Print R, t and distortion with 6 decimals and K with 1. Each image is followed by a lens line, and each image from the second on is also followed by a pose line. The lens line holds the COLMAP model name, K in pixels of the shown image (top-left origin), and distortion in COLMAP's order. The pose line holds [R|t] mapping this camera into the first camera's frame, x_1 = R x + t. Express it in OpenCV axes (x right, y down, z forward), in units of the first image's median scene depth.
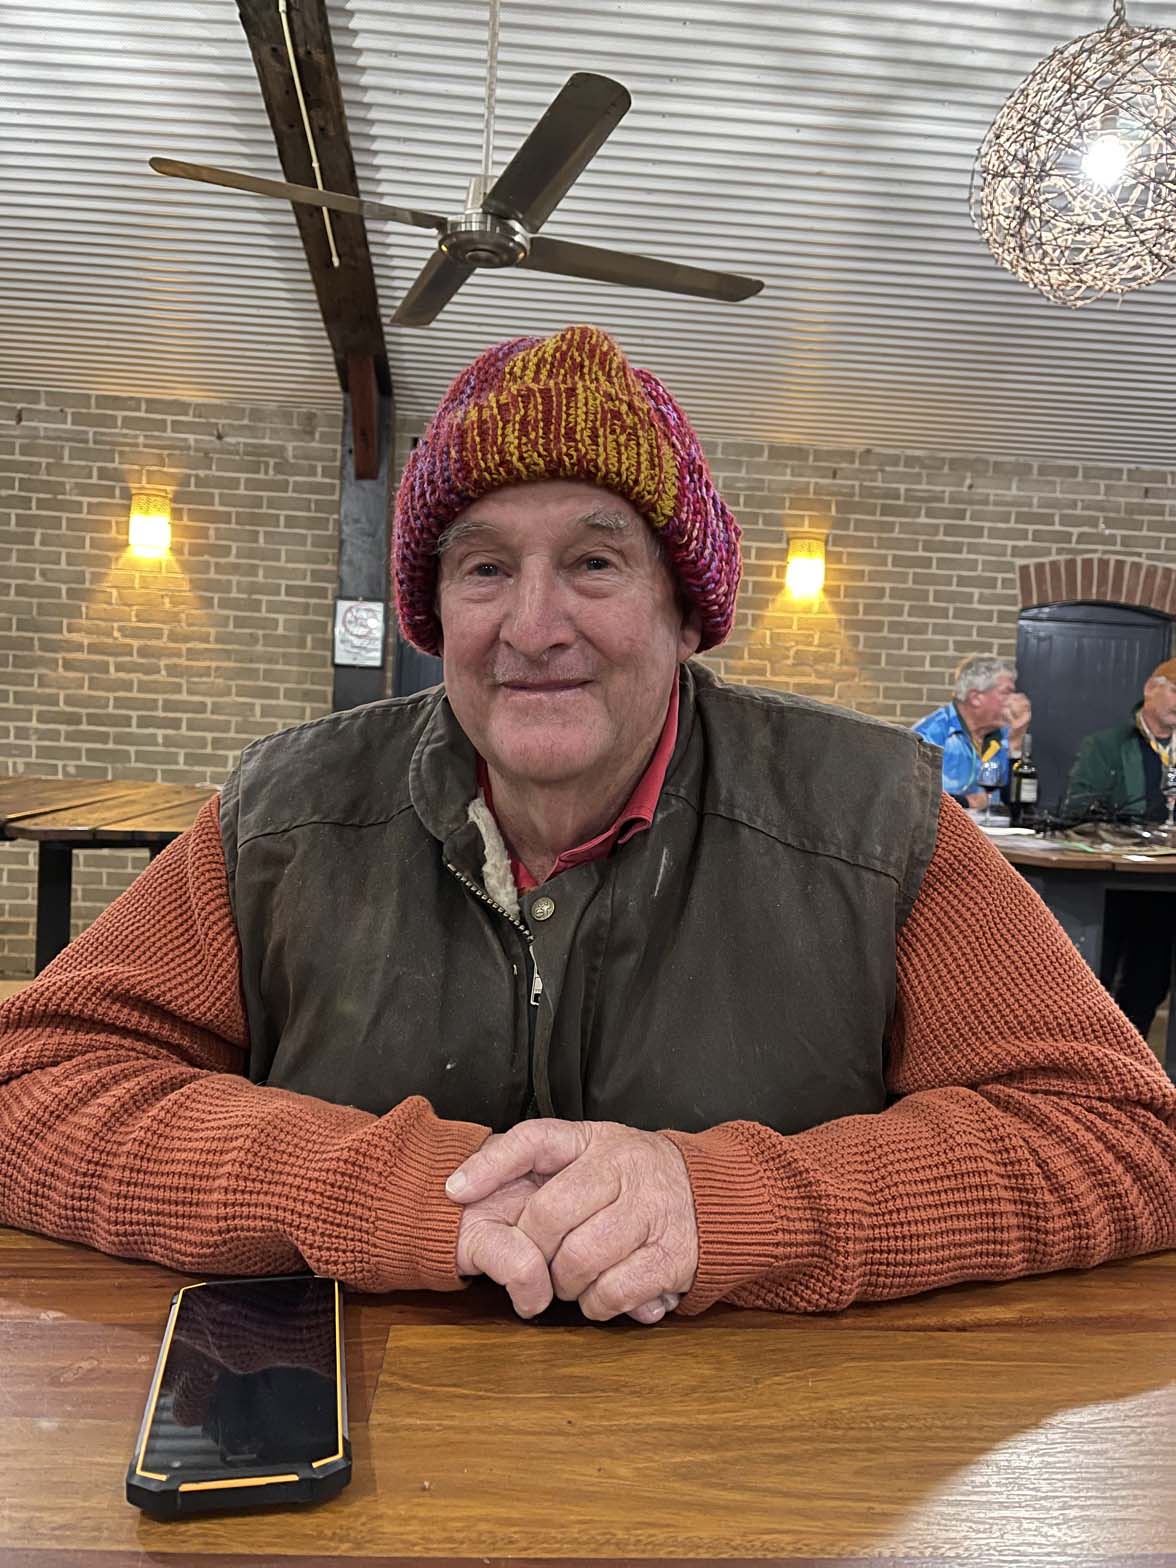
lens RADIAL K [[1220.5, 0, 593.3], [0, 1220.5, 781.2], [0, 0, 1]] dist [0.026128, 0.010277]
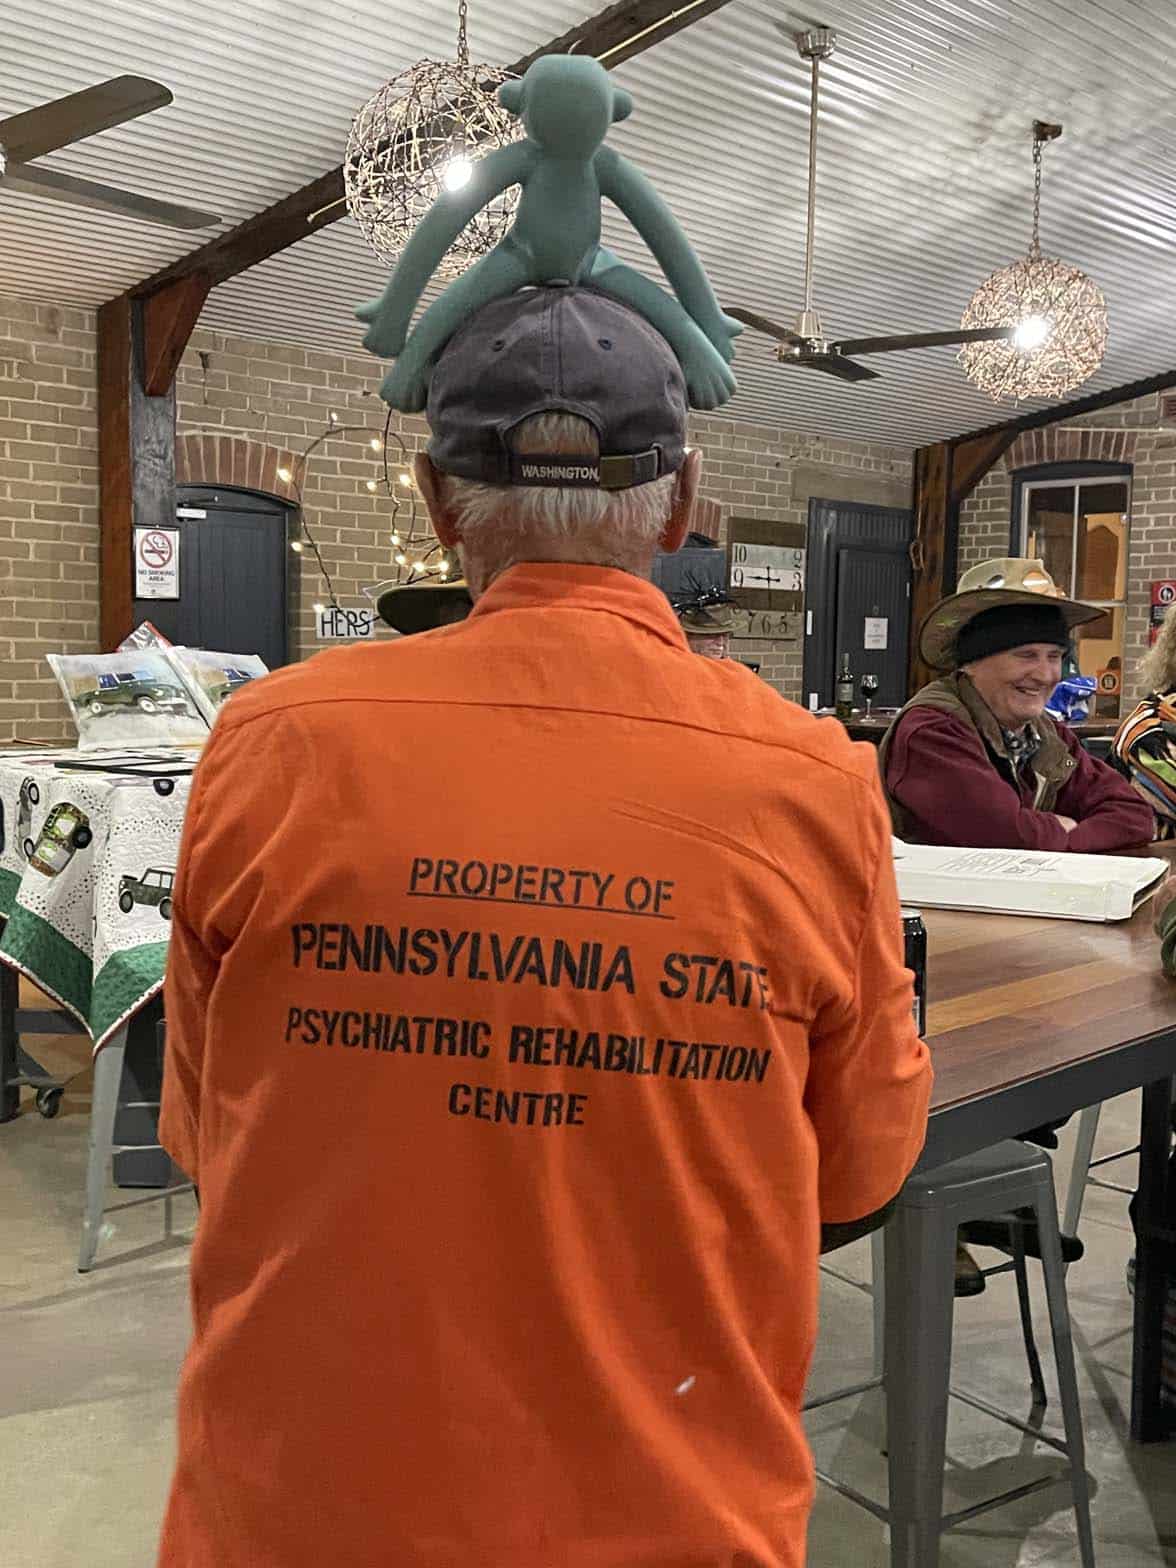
lens RADIAL K [[1639.7, 0, 586.0], [0, 1639.7, 780.7], [0, 0, 1]] dist [0.000547, 0.000000]
pose [[0.755416, -0.088601, 0.649227, -0.710219], [0.042899, 0.995378, 0.085925, -0.046778], [-0.653839, -0.037058, 0.755725, -0.145721]]
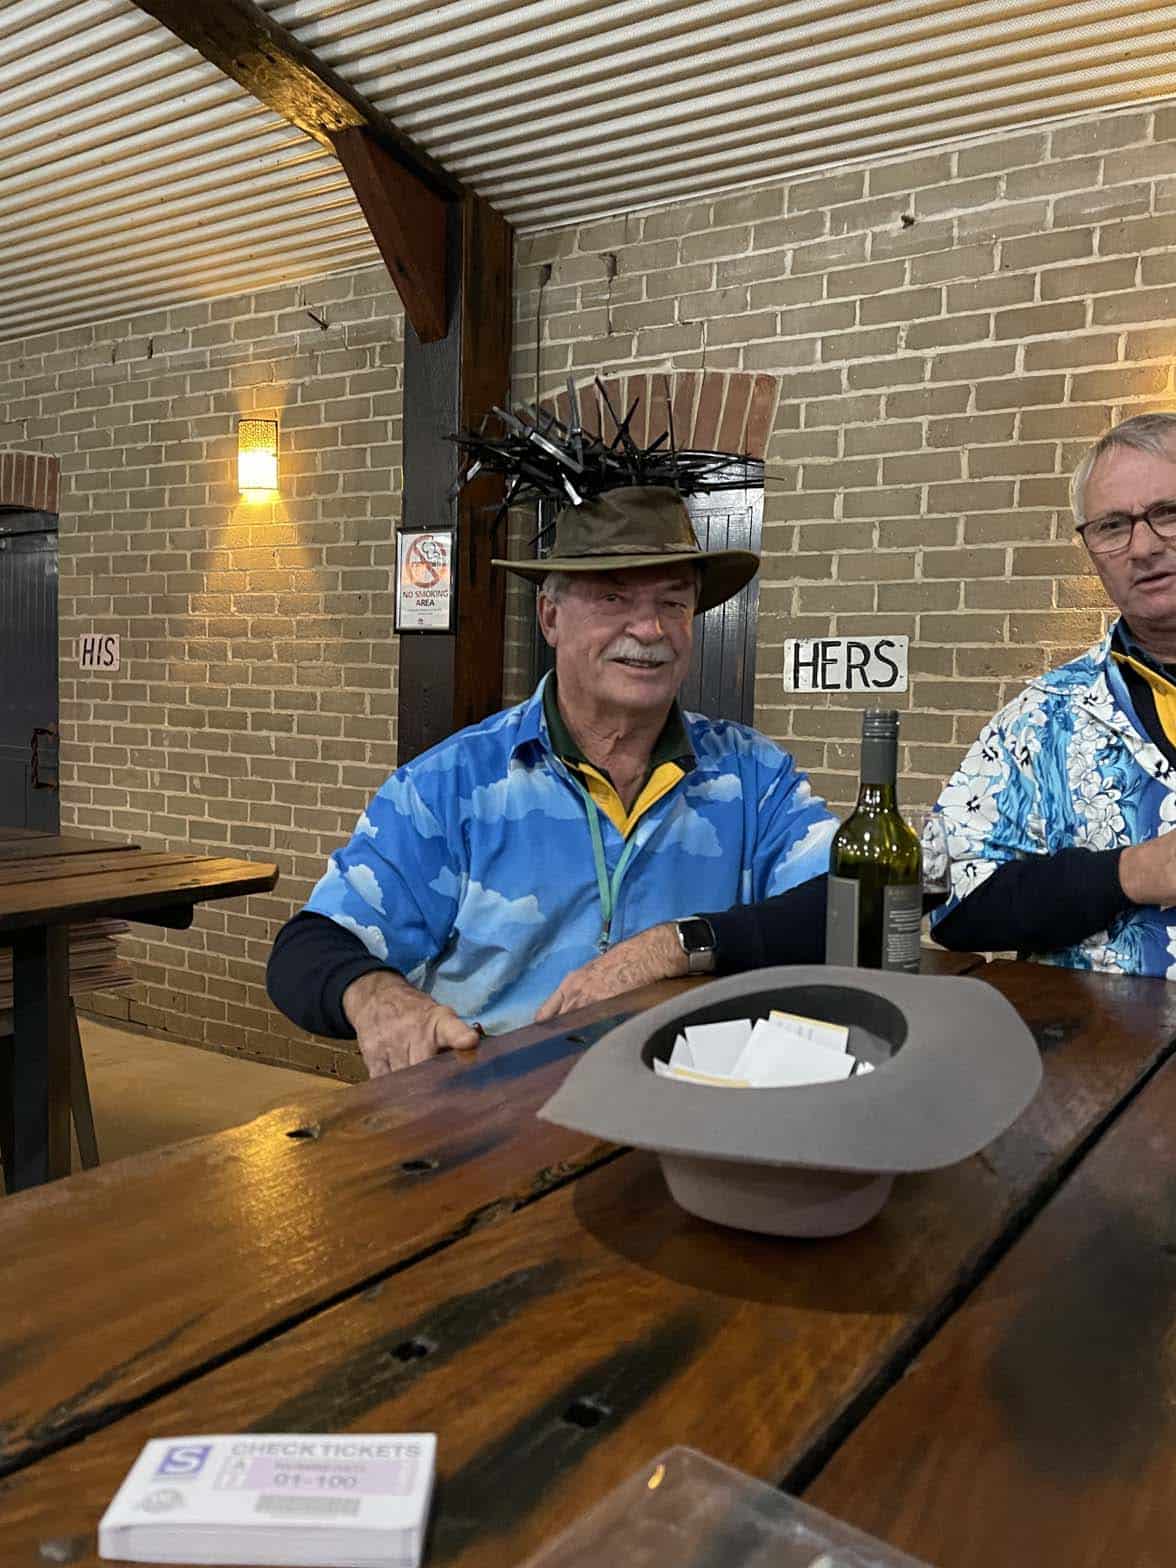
lens RADIAL K [[1319.3, 0, 572.6], [0, 1319.3, 788.6], [0, 0, 1]] dist [0.058385, -0.050310]
pose [[0.781806, 0.017719, -0.623269, 0.290245], [-0.017663, 0.999824, 0.006267, -0.014906], [0.623271, 0.006109, 0.781982, 0.460955]]
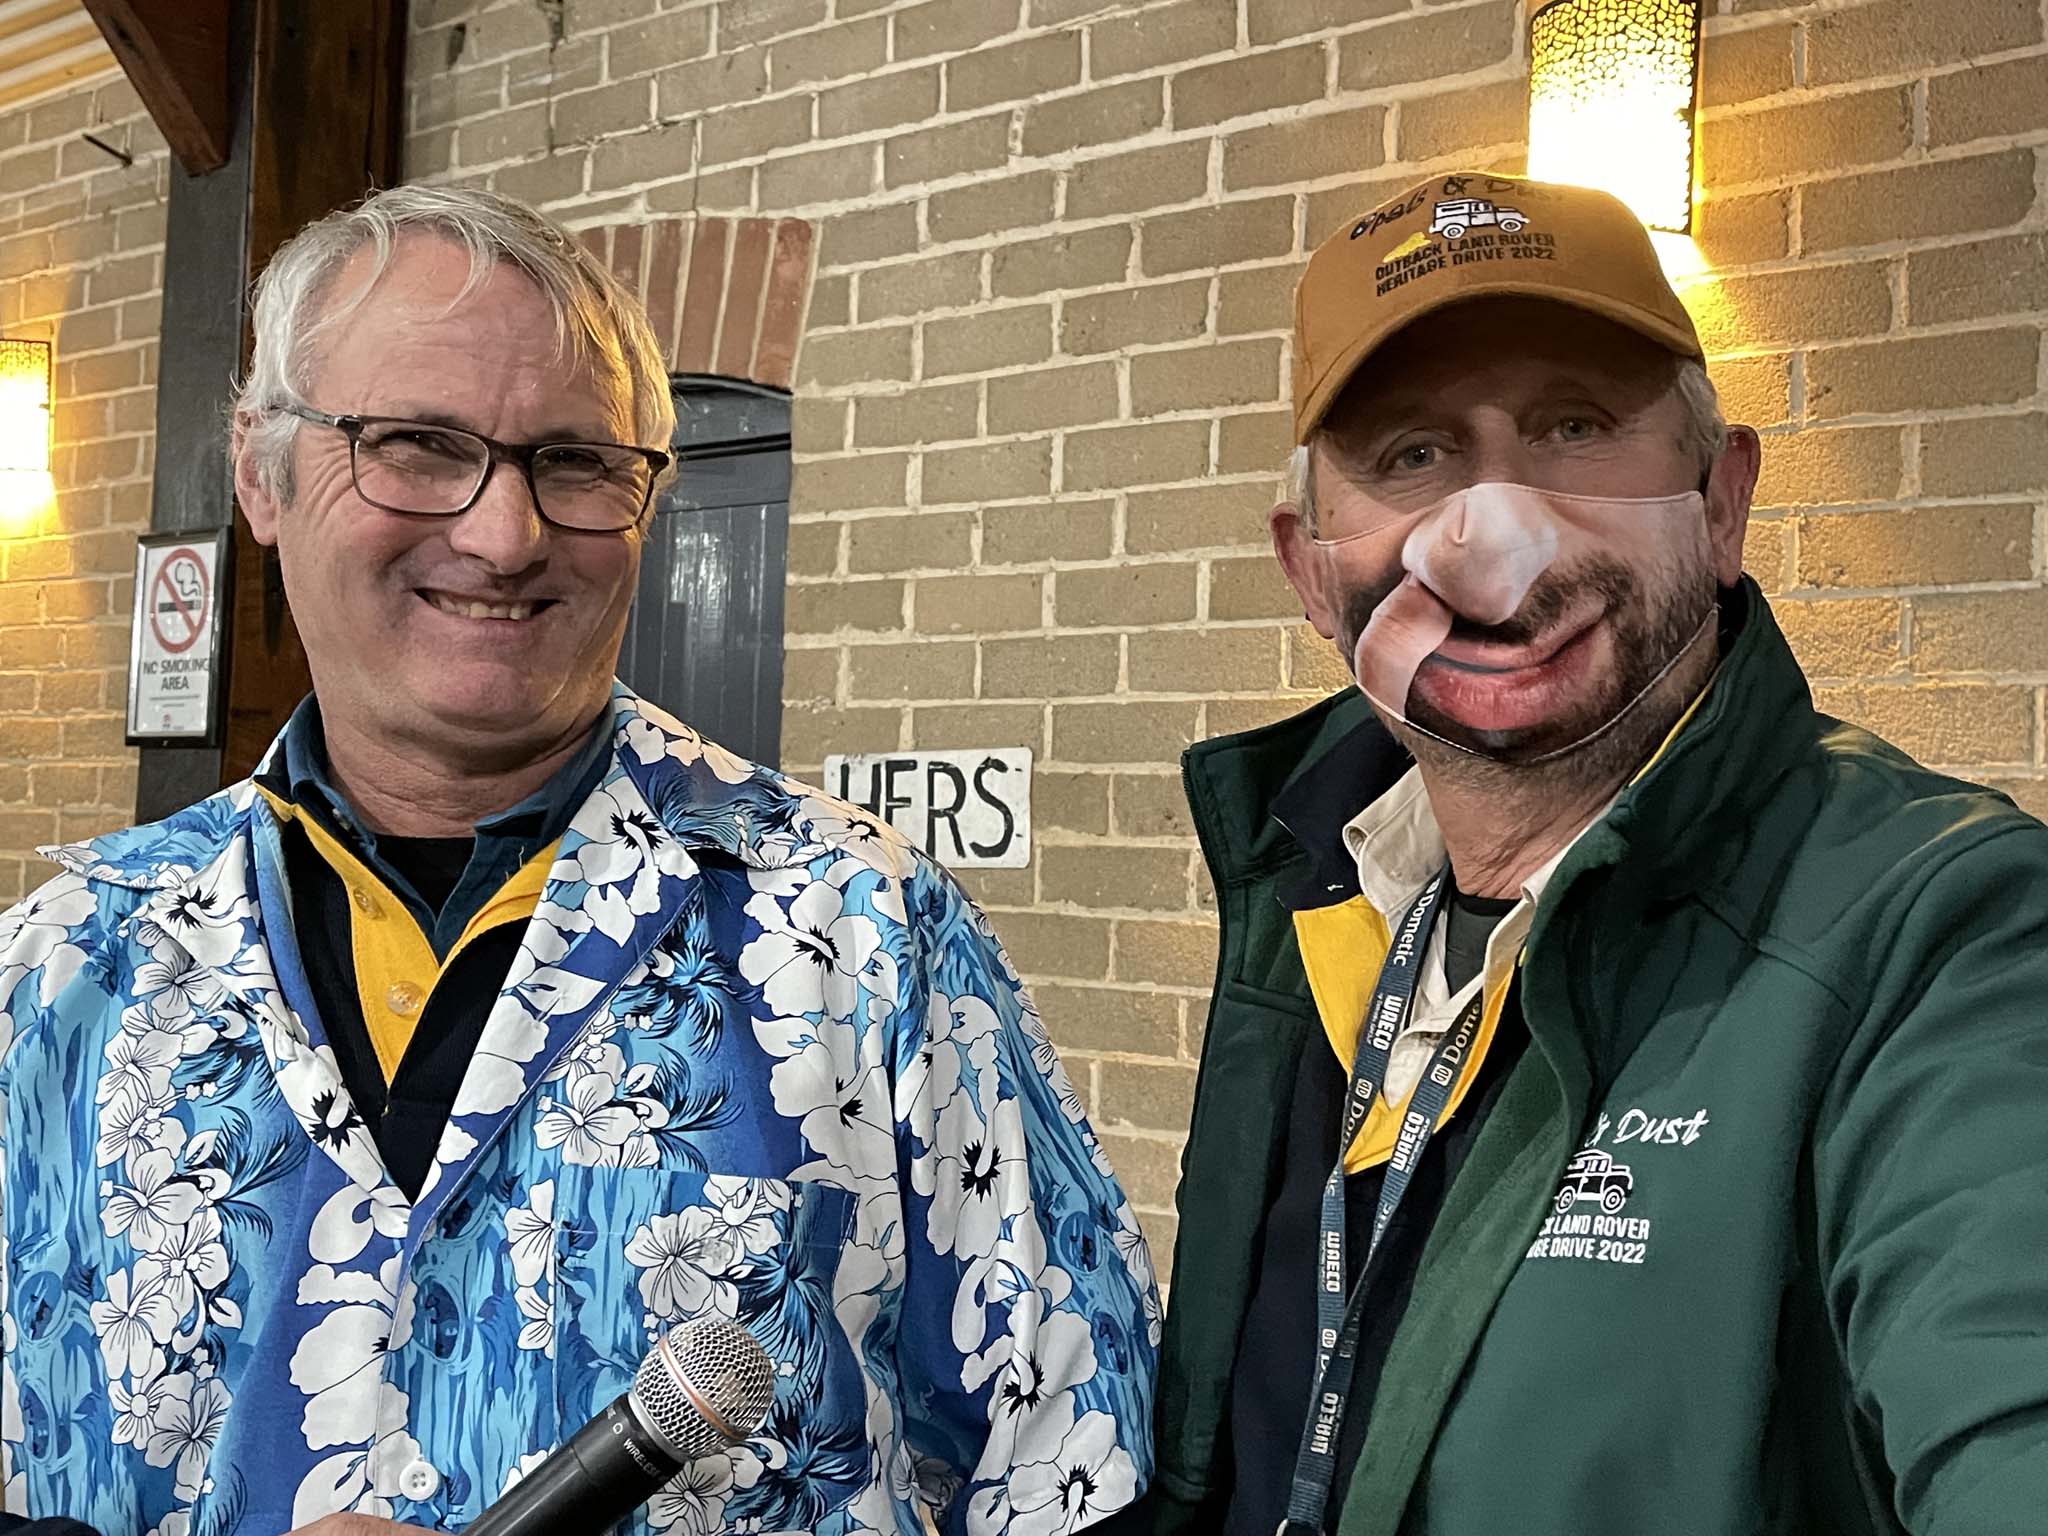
lens RADIAL K [[2314.5, 0, 1077.0], [0, 2314.5, 806.4], [0, 0, 1]] dist [0.039358, 0.000000]
pose [[0.739518, -0.041559, -0.671852, 0.366072], [-0.023277, 0.995917, -0.087225, -0.027484], [0.672734, 0.080144, 0.735531, 0.659984]]
